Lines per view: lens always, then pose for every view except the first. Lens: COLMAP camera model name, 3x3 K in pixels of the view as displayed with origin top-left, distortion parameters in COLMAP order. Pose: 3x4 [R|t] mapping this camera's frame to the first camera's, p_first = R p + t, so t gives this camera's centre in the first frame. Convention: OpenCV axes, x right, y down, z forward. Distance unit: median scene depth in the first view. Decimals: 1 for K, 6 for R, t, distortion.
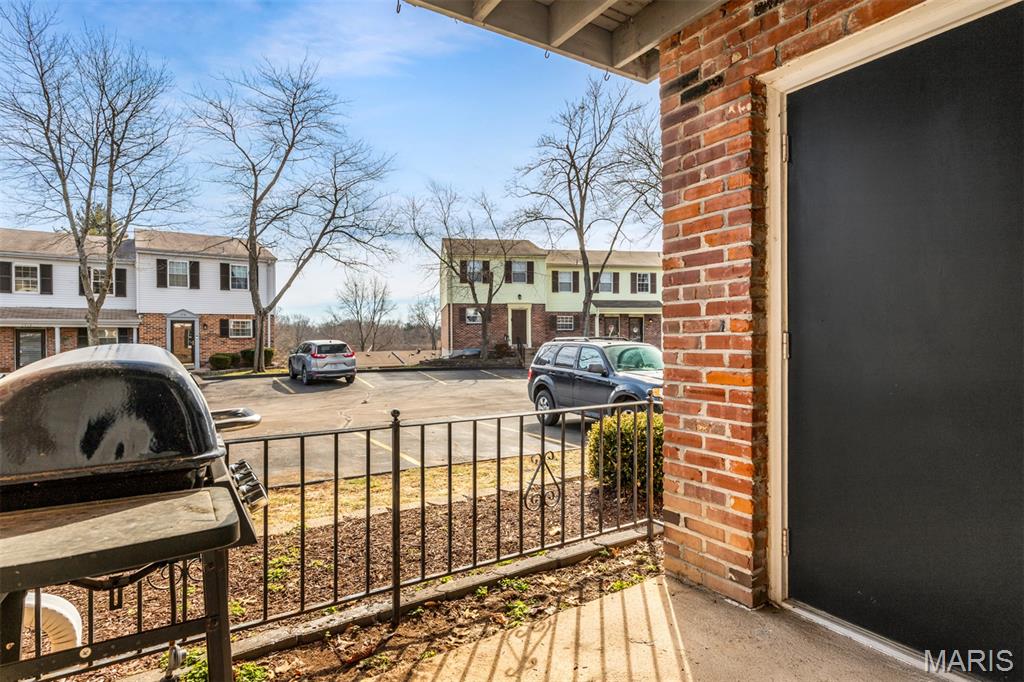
lens RADIAL K [[543.2, 0, 512.0], [0, 543.2, 341.0], [0, 0, 1]] dist [0.000747, 0.000237]
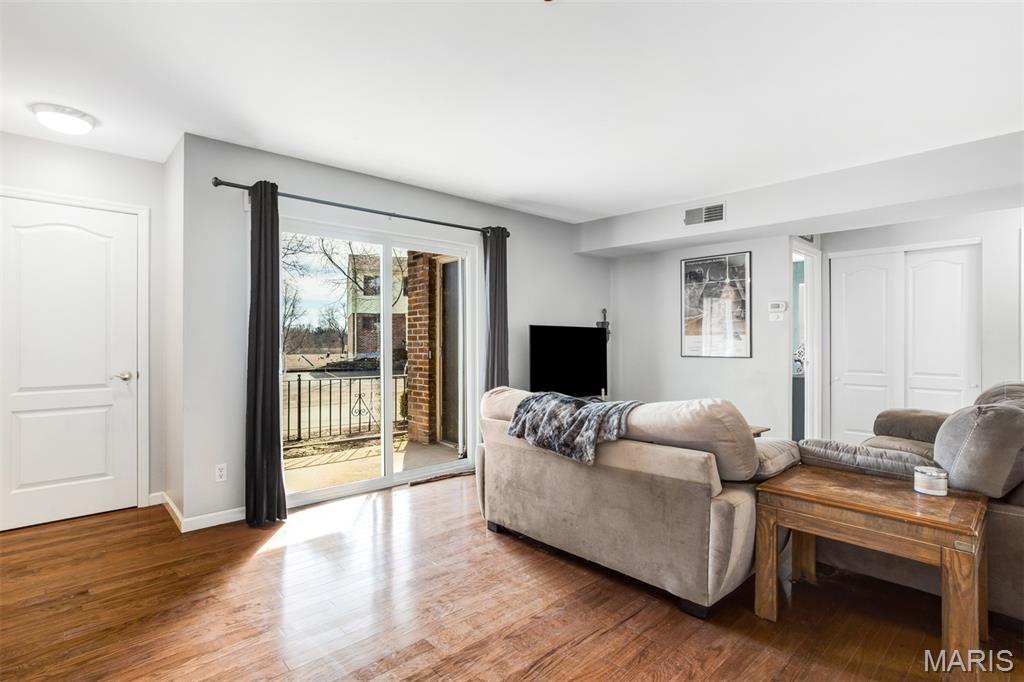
lens RADIAL K [[523.6, 0, 512.0], [0, 523.6, 341.0], [0, 0, 1]] dist [-0.005364, 0.000440]
pose [[0.986692, 0.006385, 0.162475, 0.385540], [-0.005092, 0.999952, -0.008372, -0.023718], [-0.162521, 0.007434, 0.986677, -1.618685]]
